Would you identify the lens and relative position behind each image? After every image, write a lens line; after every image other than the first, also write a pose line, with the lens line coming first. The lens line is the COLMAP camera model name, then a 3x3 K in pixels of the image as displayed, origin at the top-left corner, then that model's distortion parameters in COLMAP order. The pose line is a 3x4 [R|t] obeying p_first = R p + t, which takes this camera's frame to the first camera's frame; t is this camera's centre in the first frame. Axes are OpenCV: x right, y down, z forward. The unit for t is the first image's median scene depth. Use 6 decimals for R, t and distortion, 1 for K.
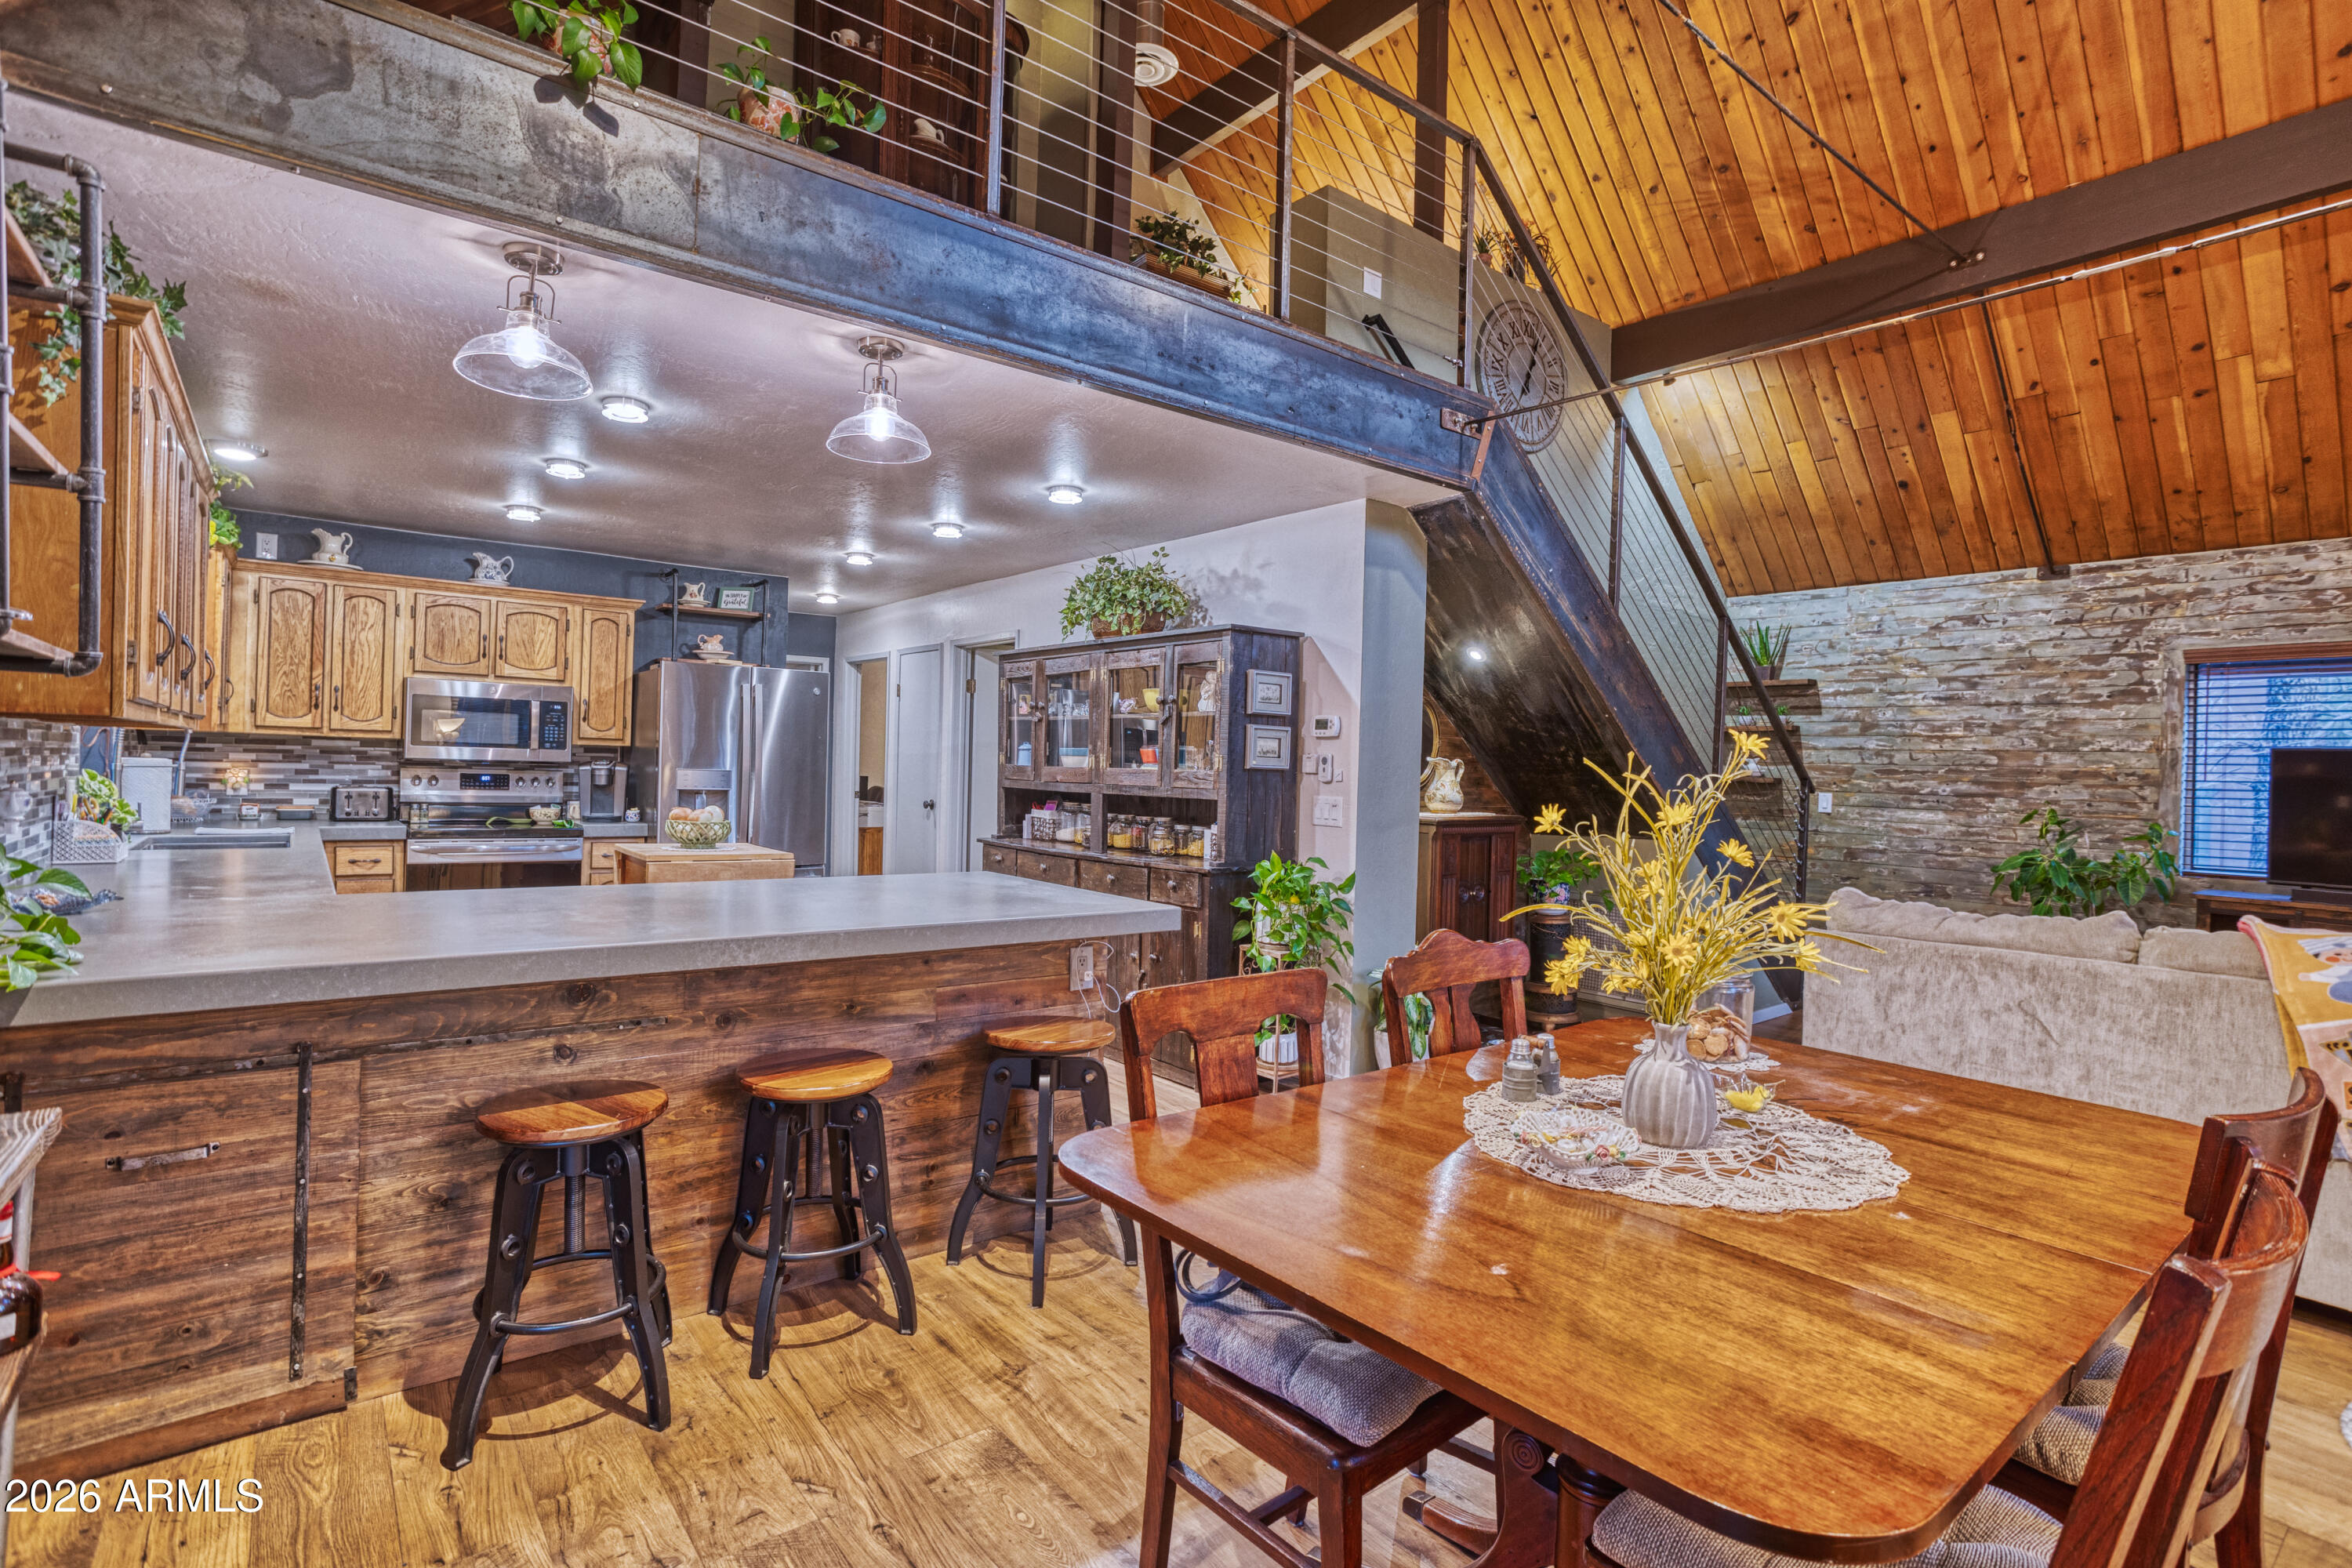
lens RADIAL K [[1129.0, 0, 1208.3], [0, 1129.0, 772.2], [0, 0, 1]] dist [-0.042408, 0.024613]
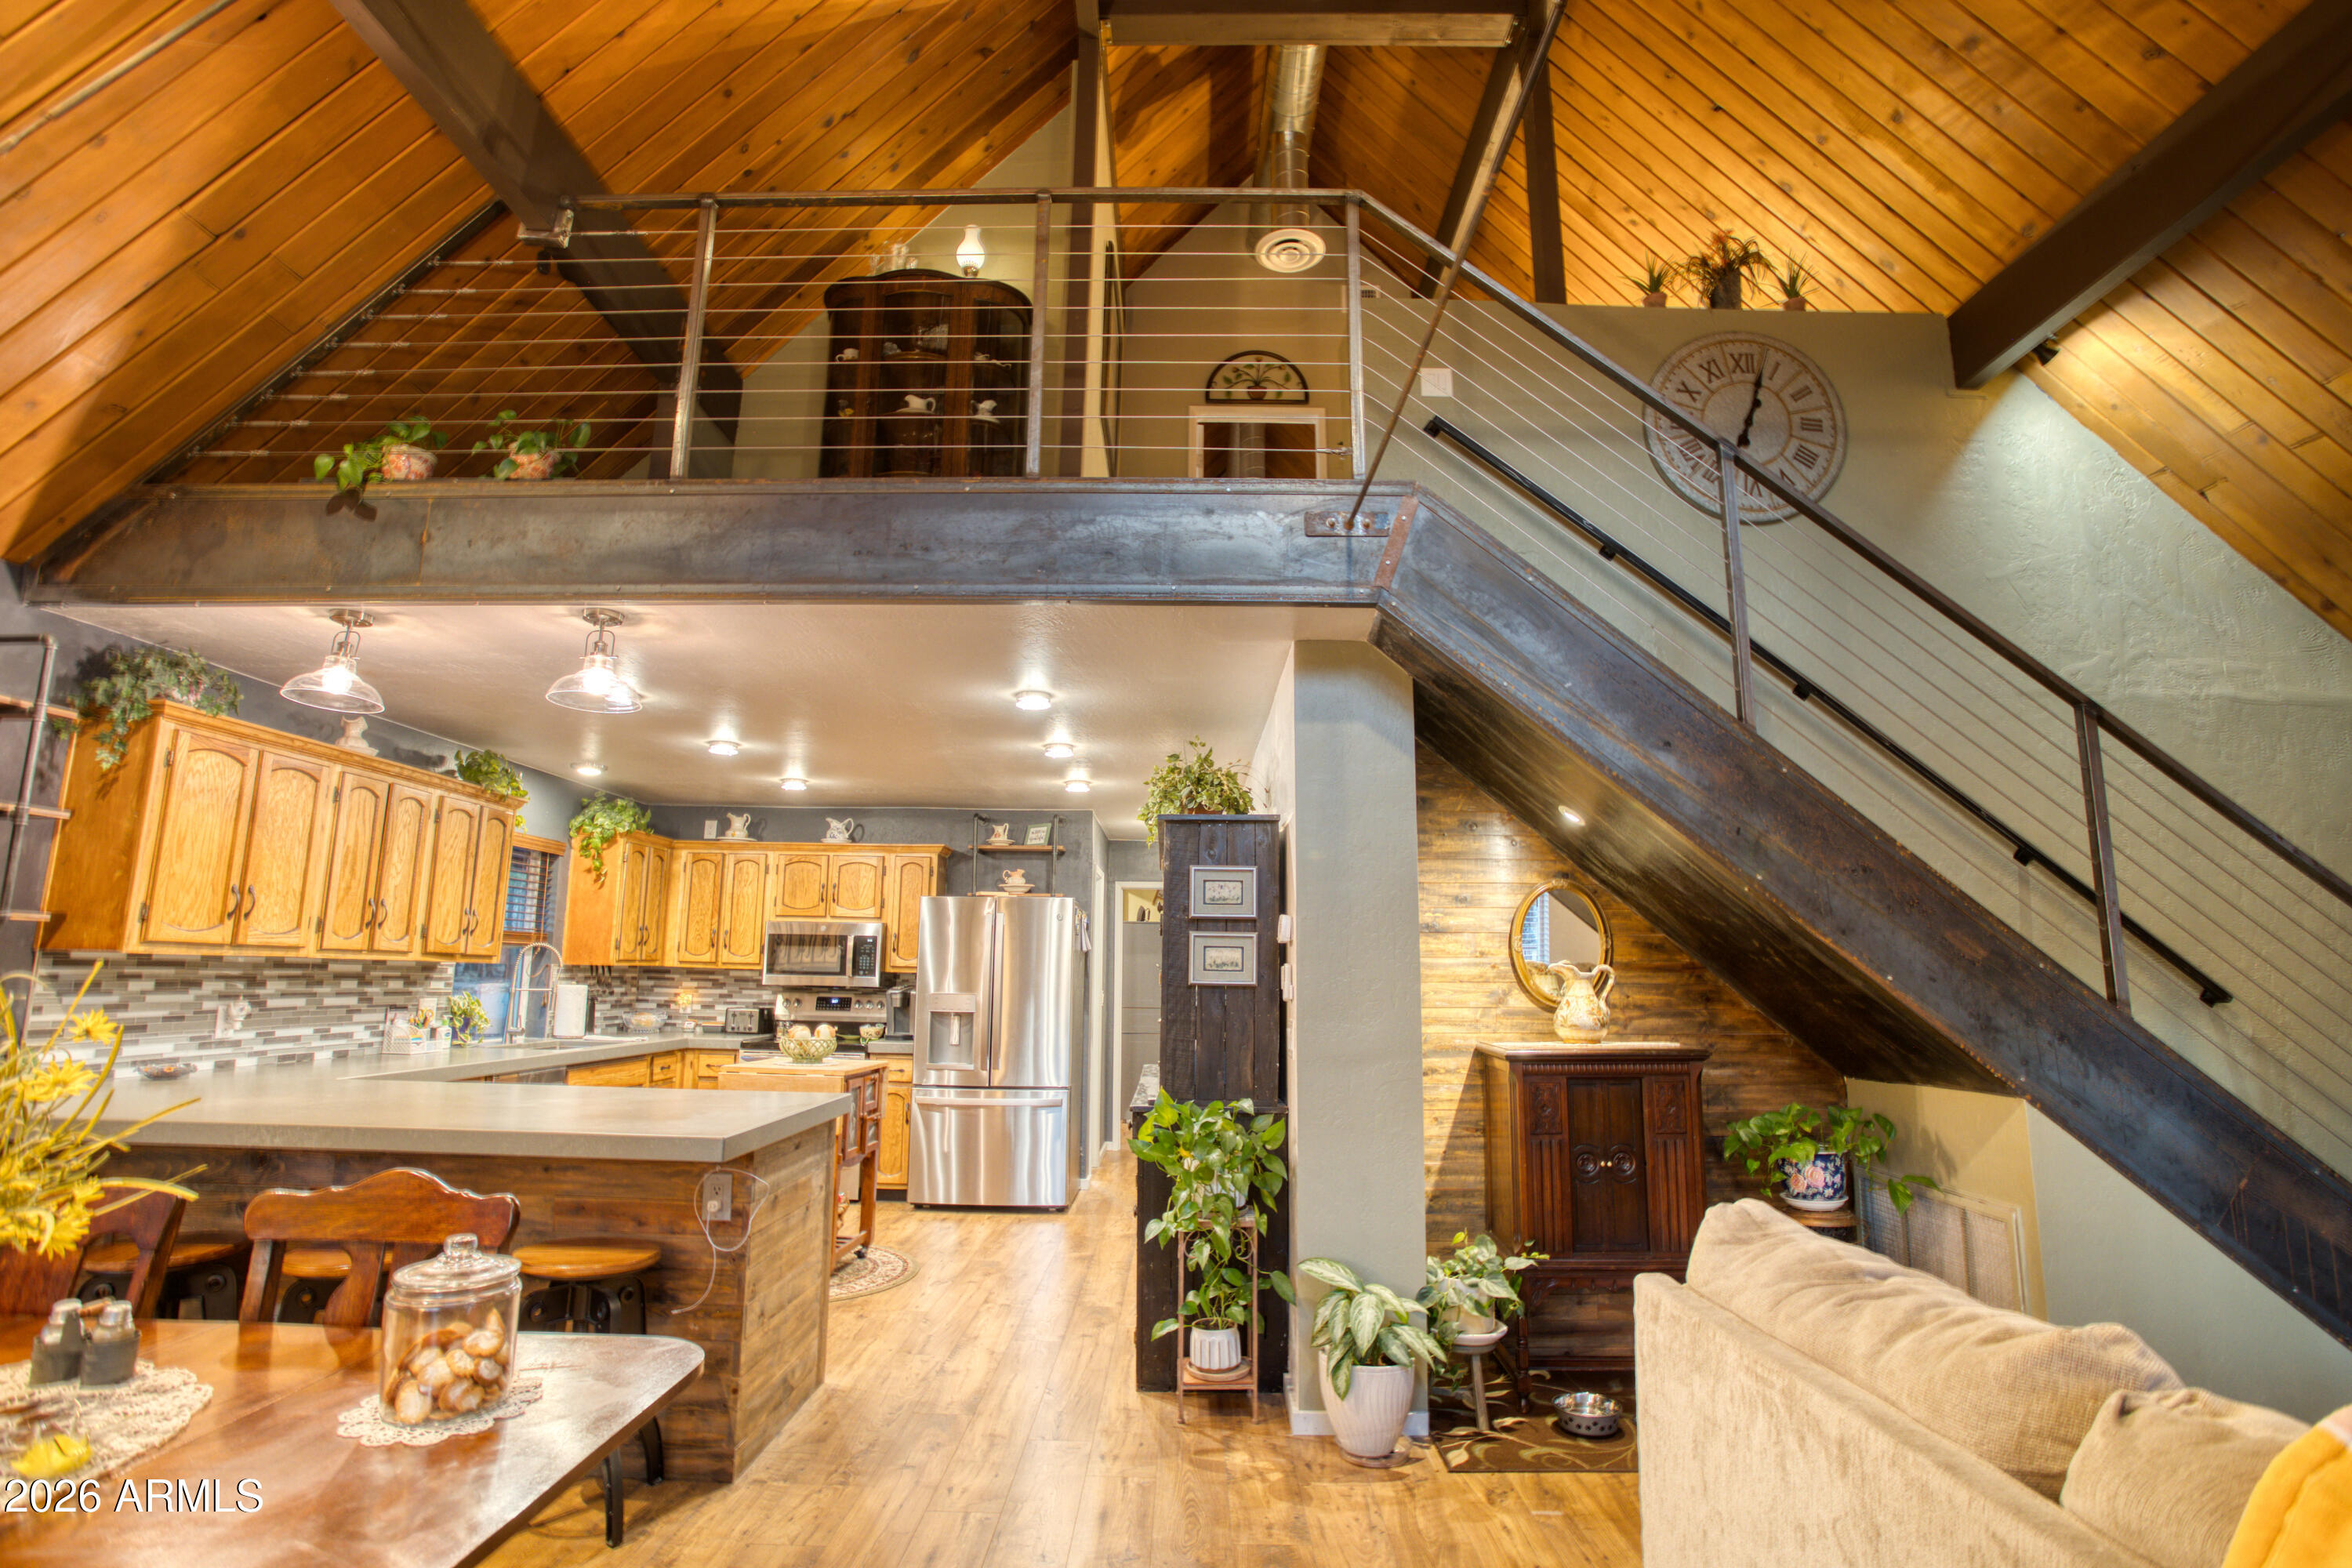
lens RADIAL K [[1152.7, 0, 1176.0], [0, 1152.7, 784.0], [0, 0, 1]] dist [-0.067991, 0.027724]
pose [[0.772259, -0.122836, -0.623320, 0.477662], [0.006251, 0.982552, -0.185884, 0.007275], [0.635278, 0.139654, 0.759552, 0.278249]]
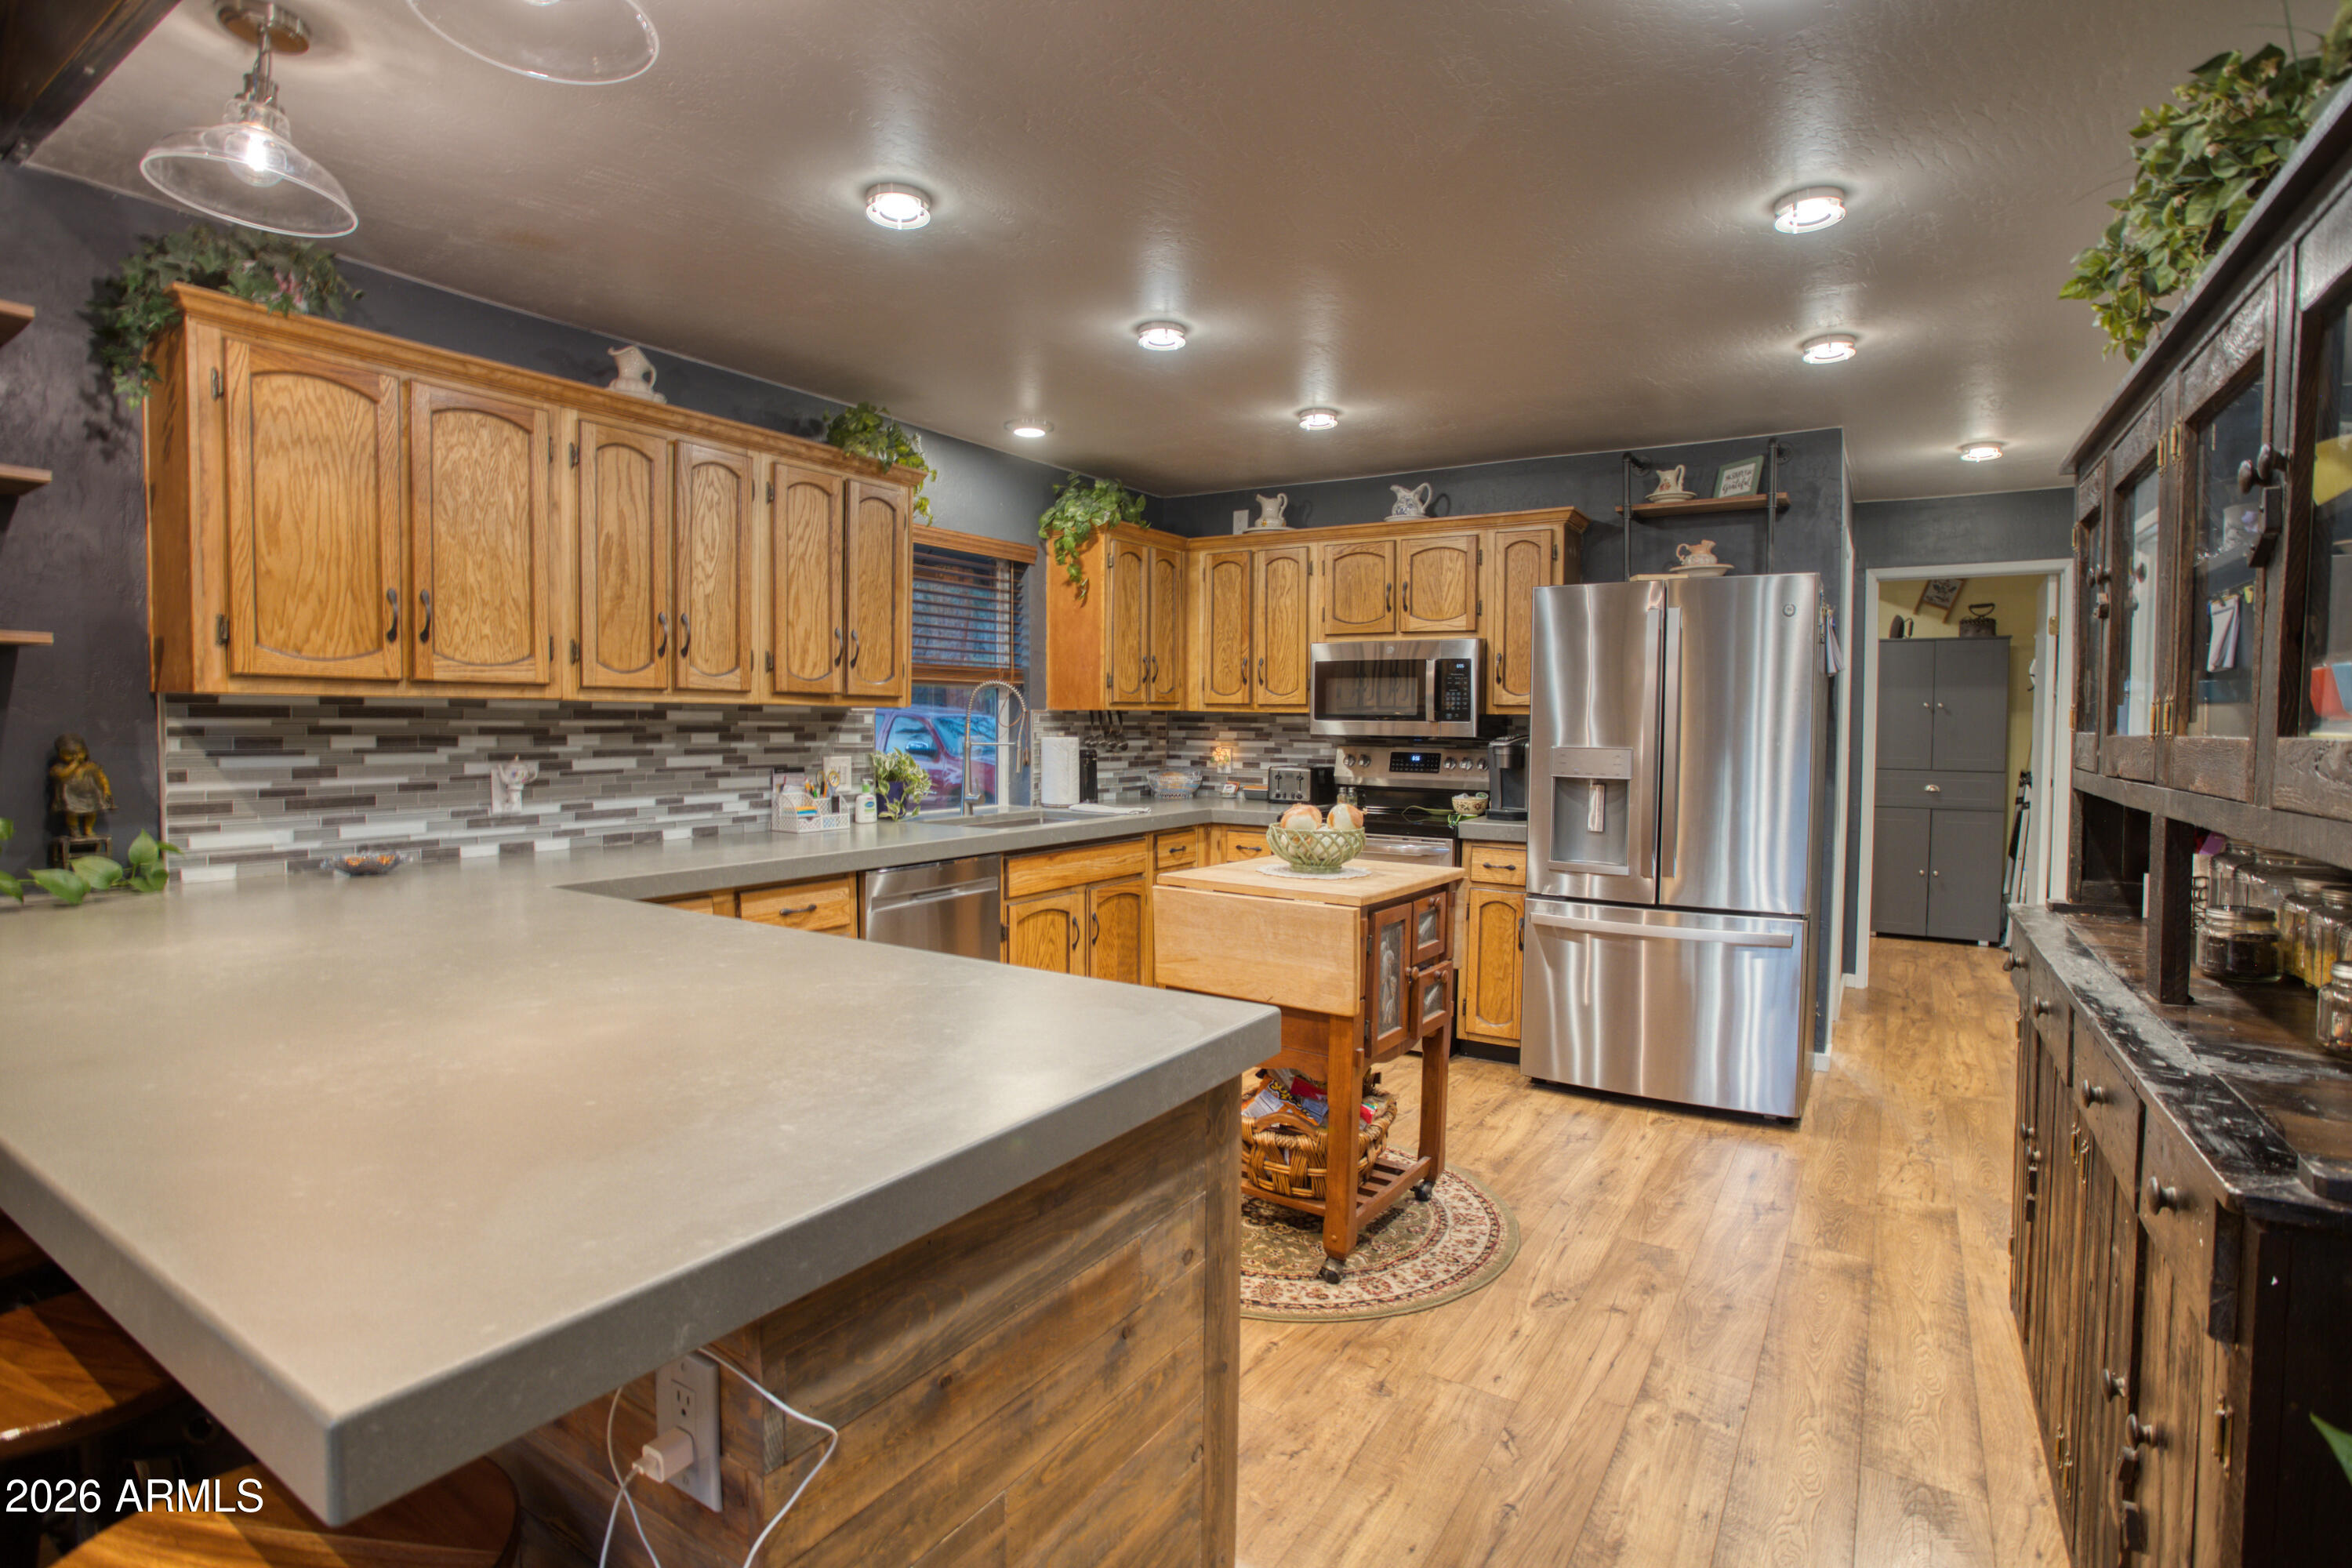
lens RADIAL K [[1172.5, 0, 1156.8], [0, 1172.5, 778.1], [0, 0, 1]] dist [-0.094202, 0.057592]
pose [[0.309675, 0.020697, -0.950617, 0.121953], [-0.002377, 0.999777, 0.020993, 0.002693], [0.950840, -0.004242, 0.309655, 0.593460]]
